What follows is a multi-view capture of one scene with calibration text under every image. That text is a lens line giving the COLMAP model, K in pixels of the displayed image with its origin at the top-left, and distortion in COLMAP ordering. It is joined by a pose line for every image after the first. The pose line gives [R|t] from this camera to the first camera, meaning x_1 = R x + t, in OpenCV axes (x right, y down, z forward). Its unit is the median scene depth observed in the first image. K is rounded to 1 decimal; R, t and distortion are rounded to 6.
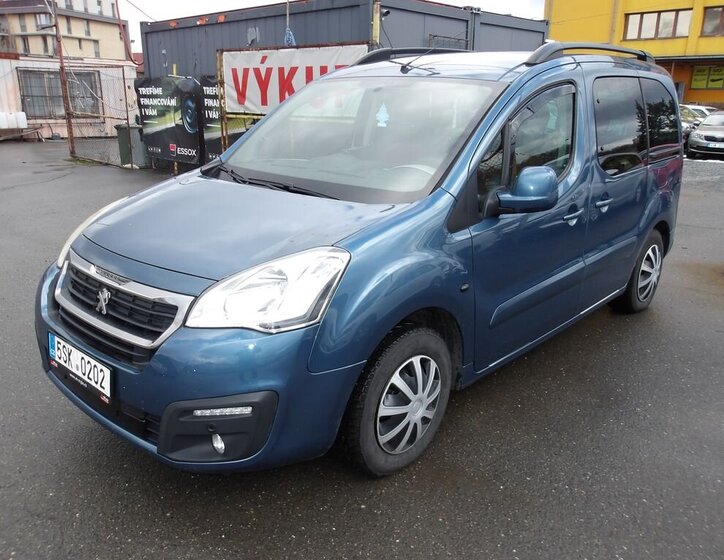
lens RADIAL K [[604.3, 0, 362.0], [0, 604.3, 280.0], [0, 0, 1]] dist [-0.004455, 0.007113]
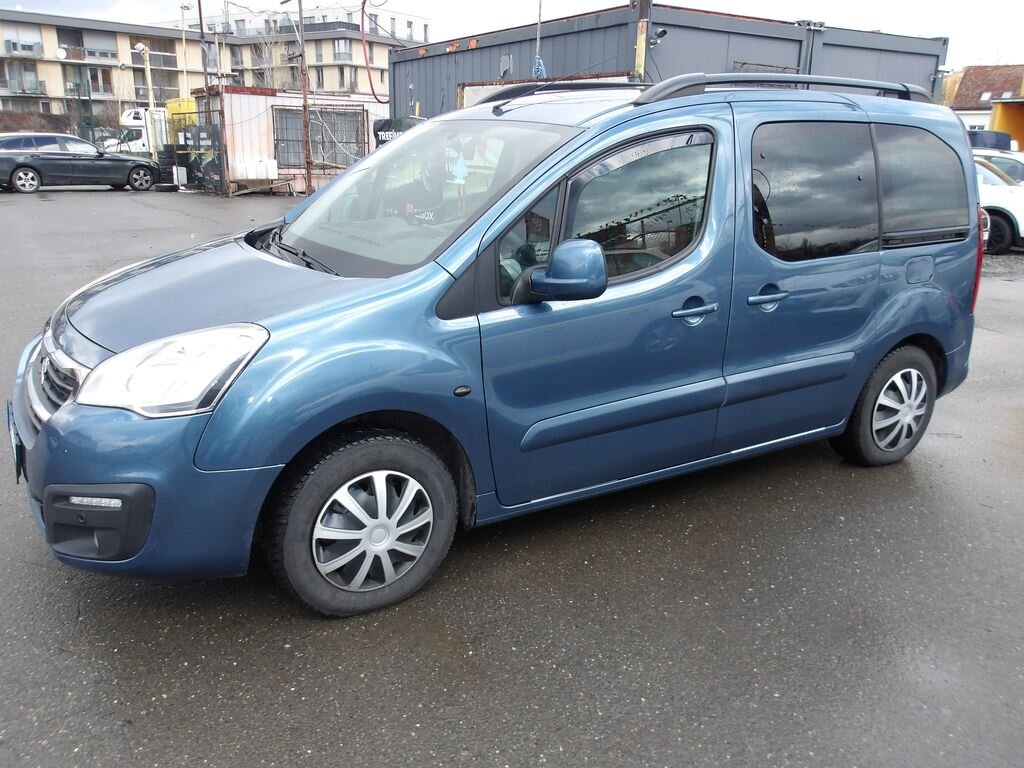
lens RADIAL K [[818.5, 0, 512.0], [0, 818.5, 384.0], [0, 0, 1]] dist [0.010537, -0.001642]
pose [[0.966300, 0.085016, -0.242977, 0.289649], [-0.087920, 0.996127, -0.001114, -0.000999], [0.241941, 0.022439, 0.970032, -0.002566]]
